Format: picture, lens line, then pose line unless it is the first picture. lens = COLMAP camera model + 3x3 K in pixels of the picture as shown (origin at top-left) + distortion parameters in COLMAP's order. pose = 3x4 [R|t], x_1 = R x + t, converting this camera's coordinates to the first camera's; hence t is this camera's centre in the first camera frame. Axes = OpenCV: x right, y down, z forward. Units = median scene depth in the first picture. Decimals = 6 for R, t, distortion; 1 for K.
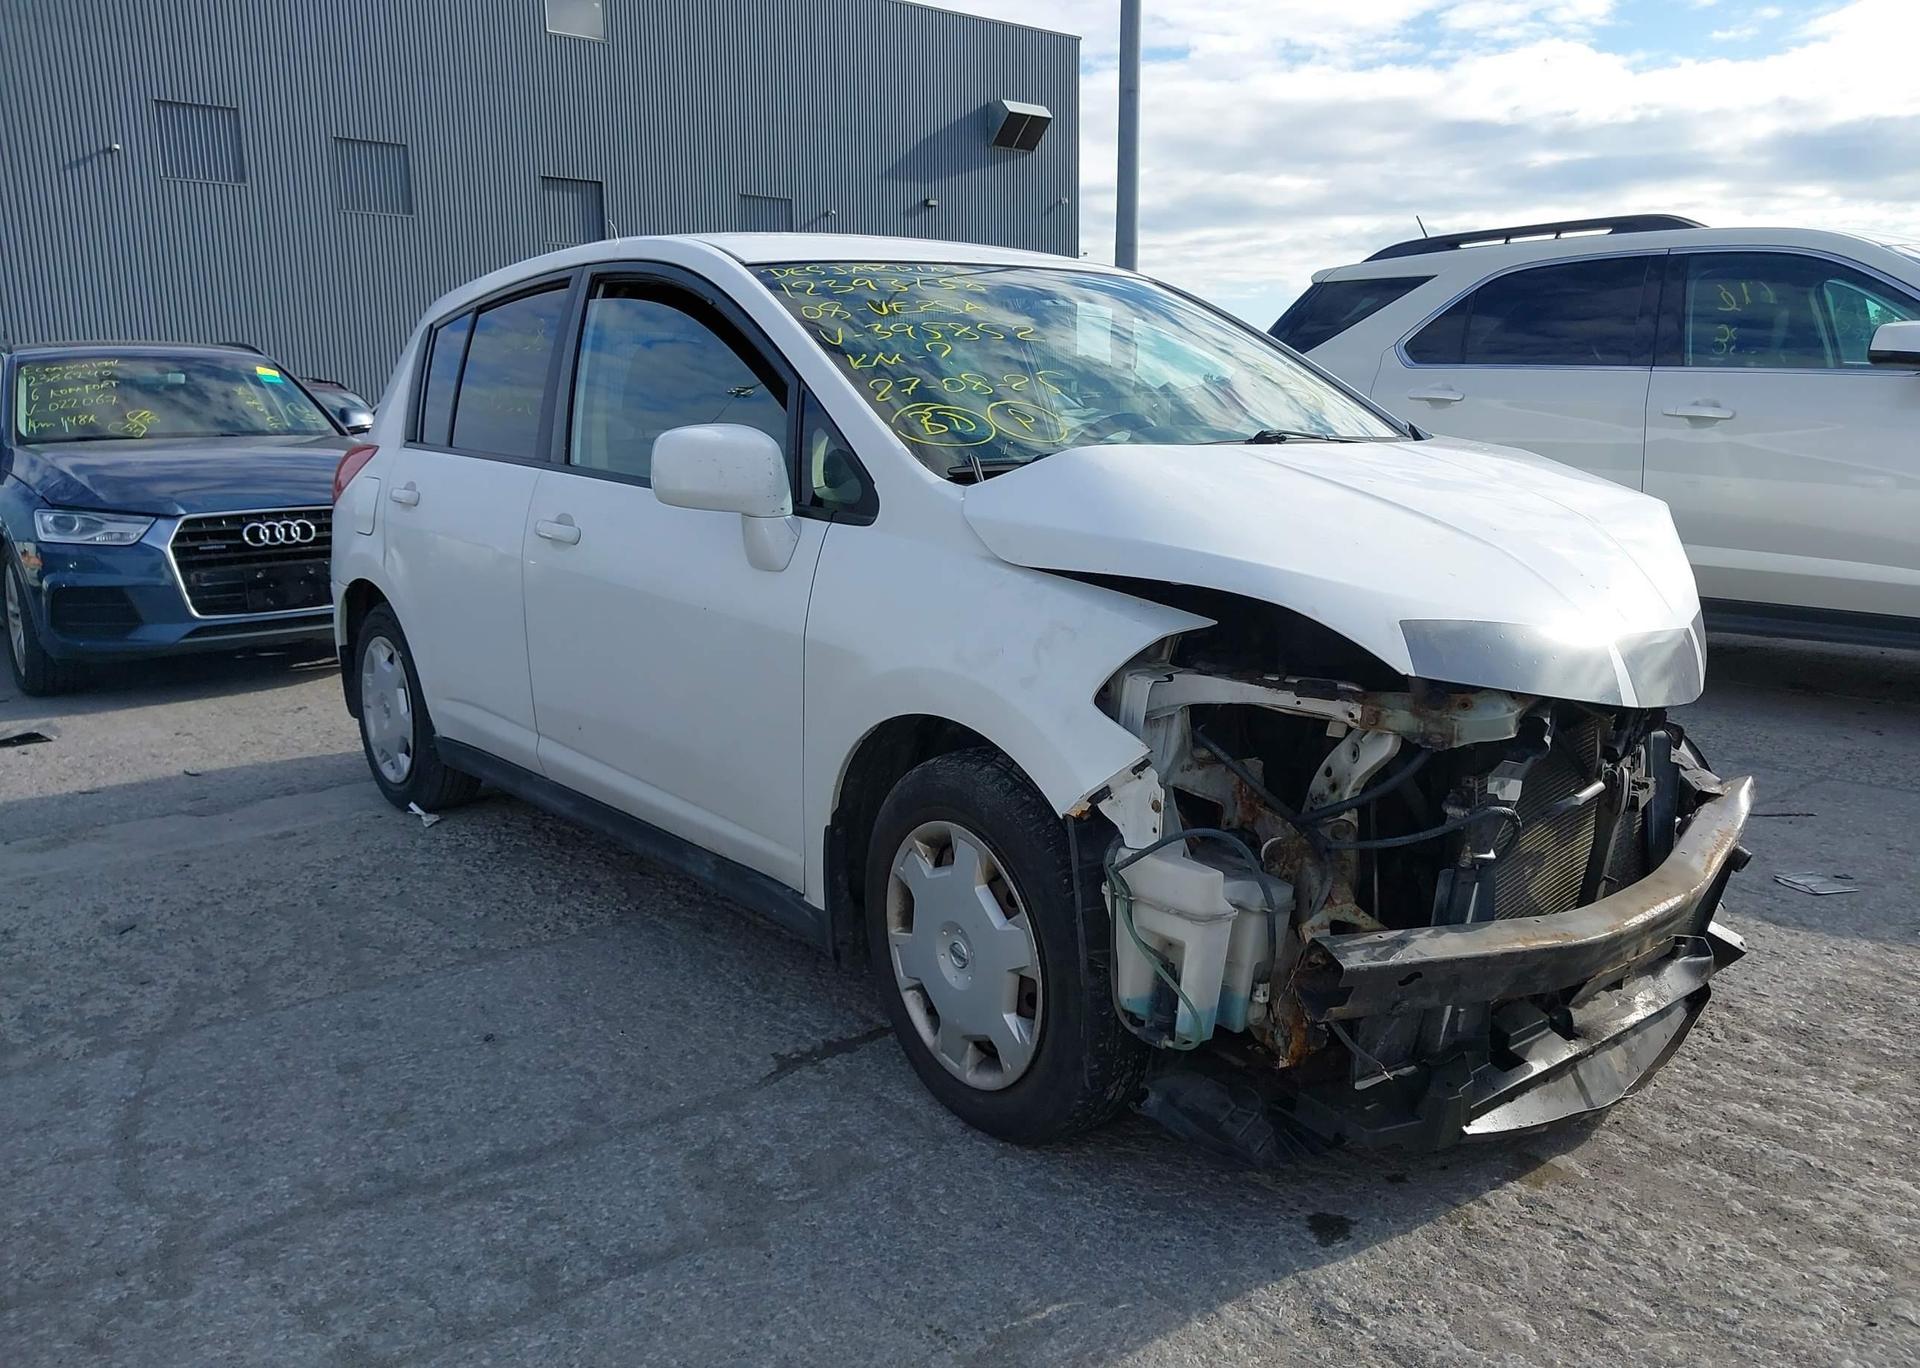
lens RADIAL K [[1533.0, 0, 963.6], [0, 1533.0, 696.2], [0, 0, 1]] dist [0.032918, -0.029209]
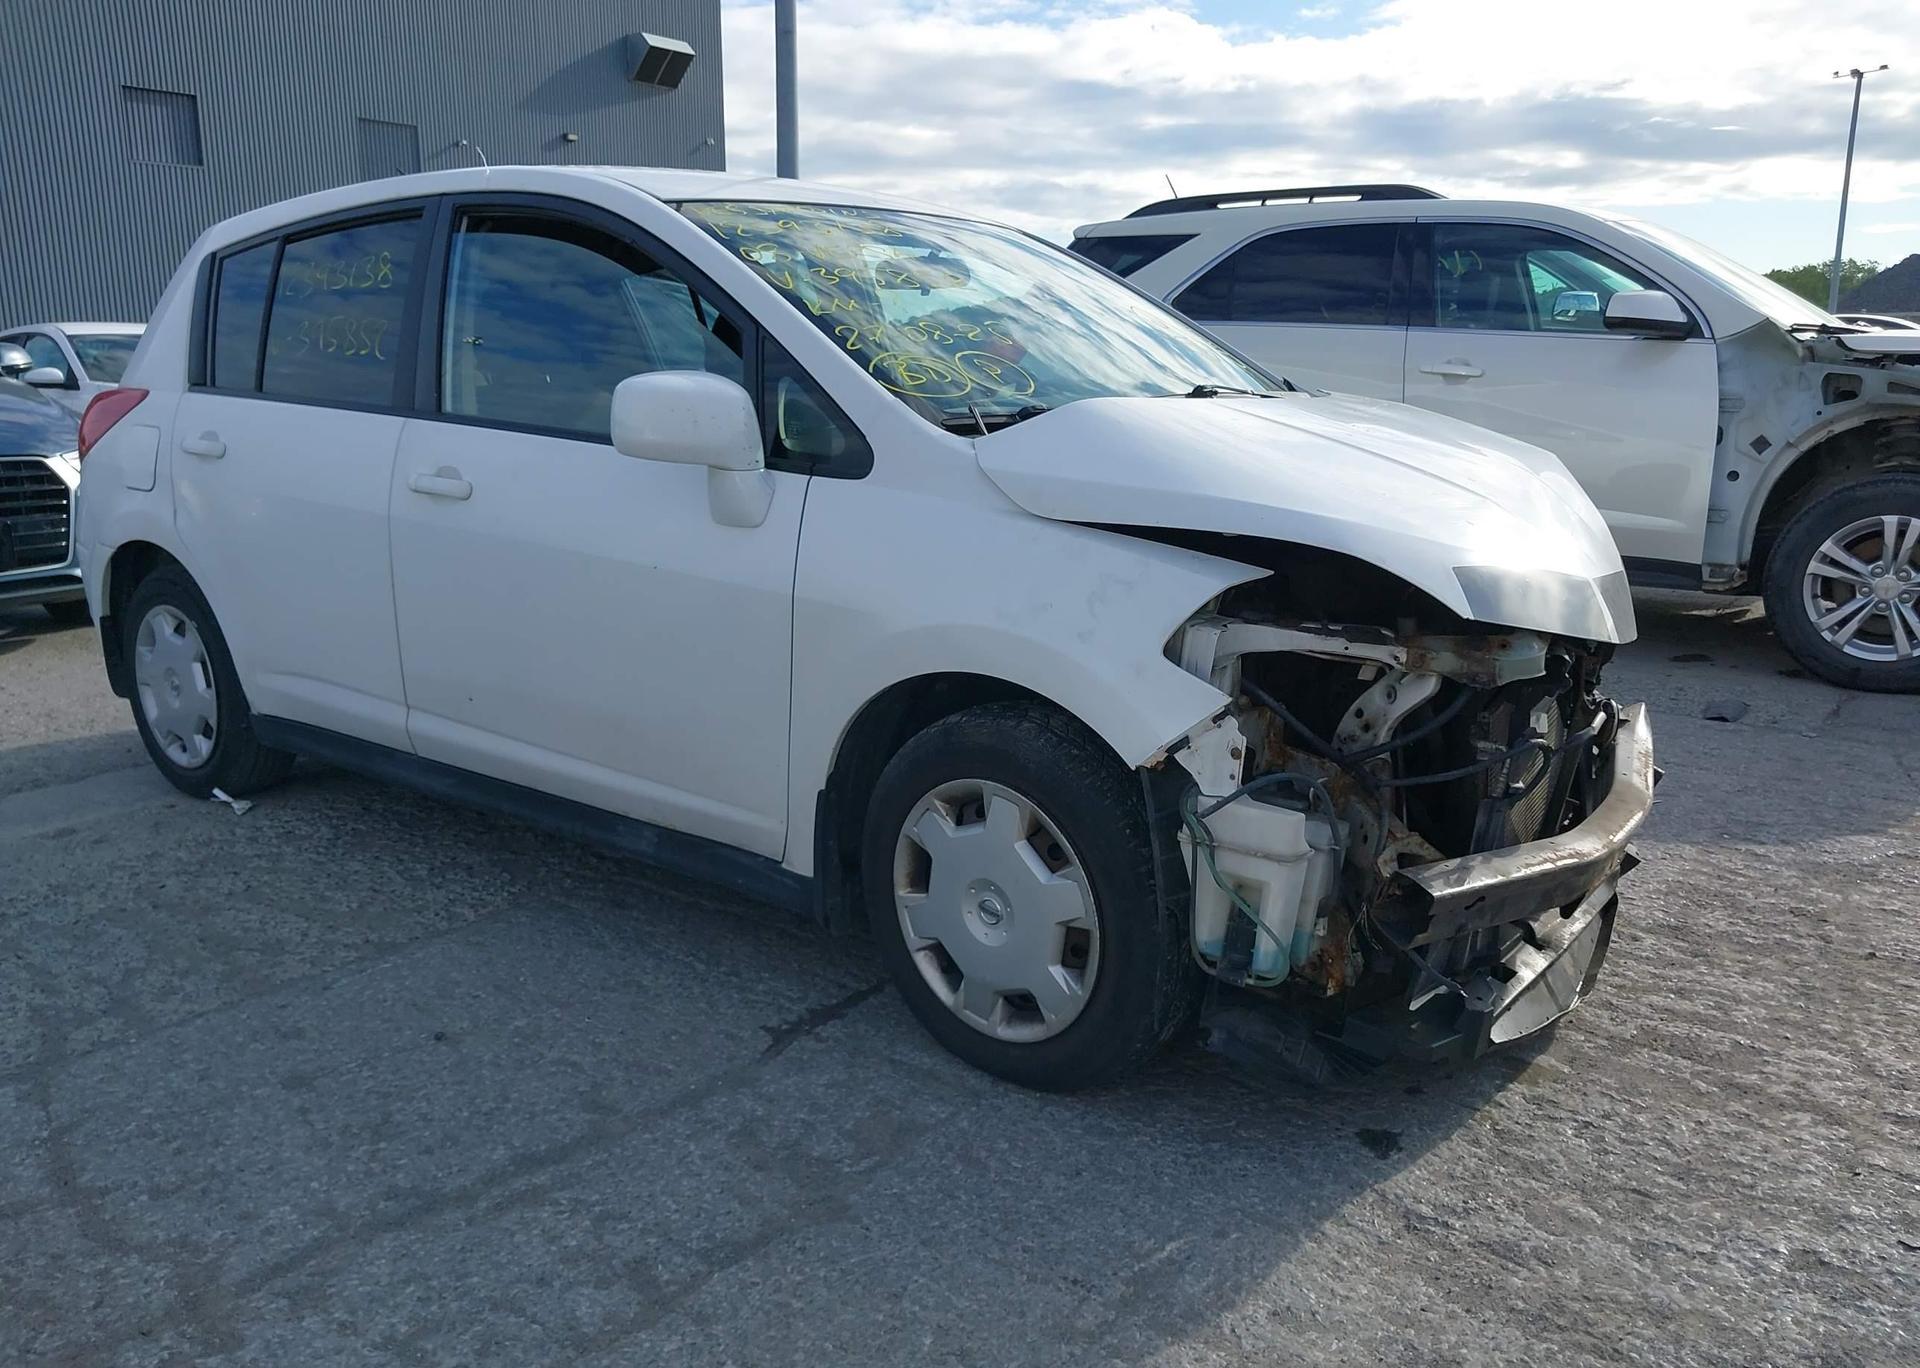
lens RADIAL K [[1533.0, 0, 964.2], [0, 1533.0, 703.3], [0, 0, 1]] dist [0.032918, -0.029209]
pose [[0.972748, -0.038004, 0.228728, -0.219951], [0.029673, 0.998769, 0.039755, -0.006180], [-0.229957, -0.031884, 0.972678, 0.034357]]
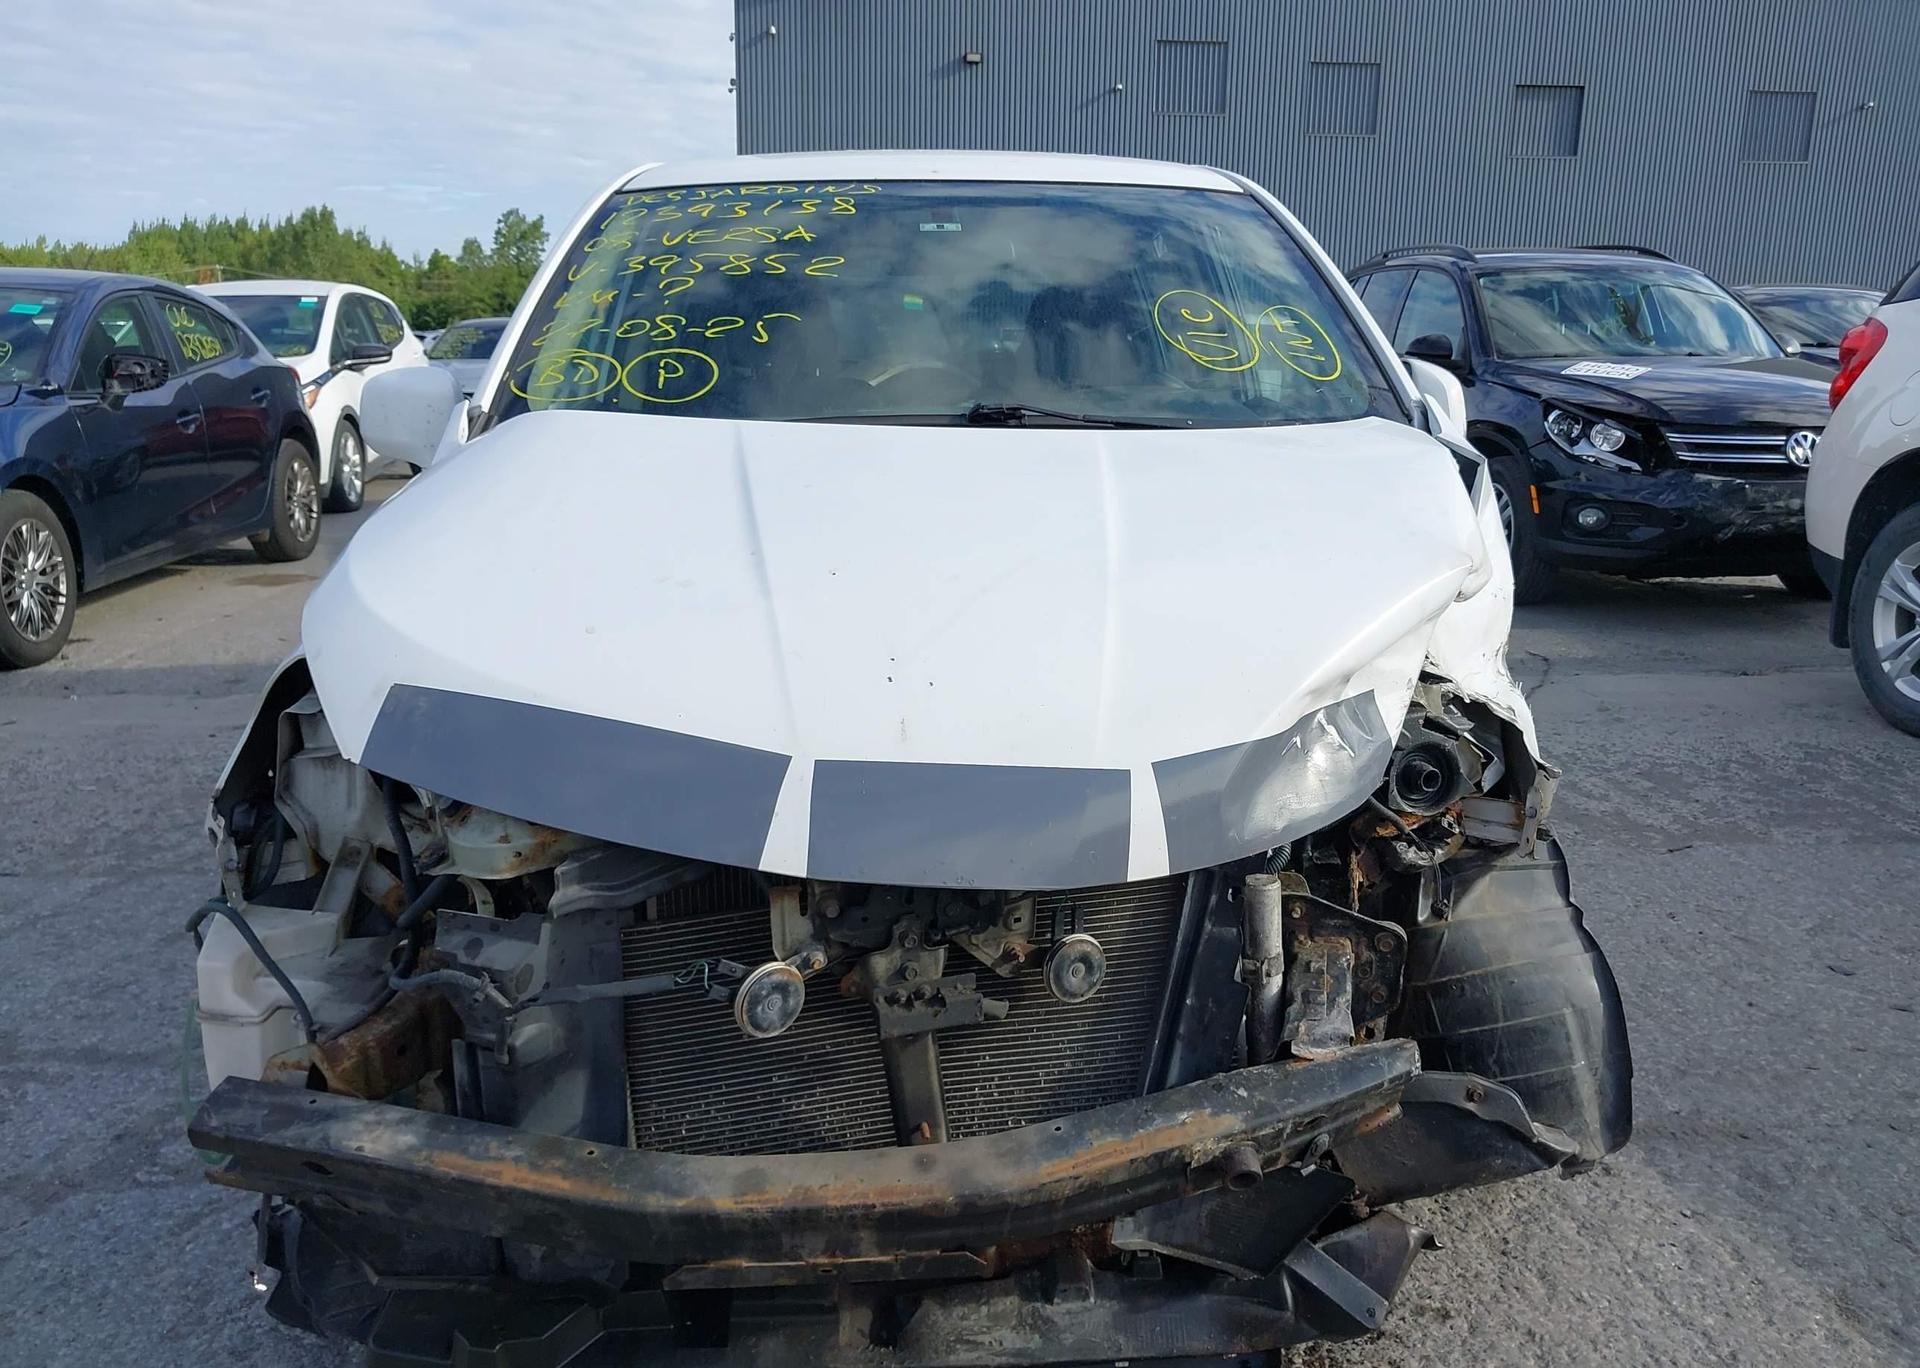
lens RADIAL K [[1533.0, 0, 913.9], [0, 1533.0, 658.9], [0, 0, 1]] dist [0.032918, -0.029209]
pose [[0.814729, 0.144390, -0.561577, 0.669714], [-0.129213, 0.989356, 0.066918, -0.106049], [0.565262, 0.018043, 0.824714, 0.417803]]
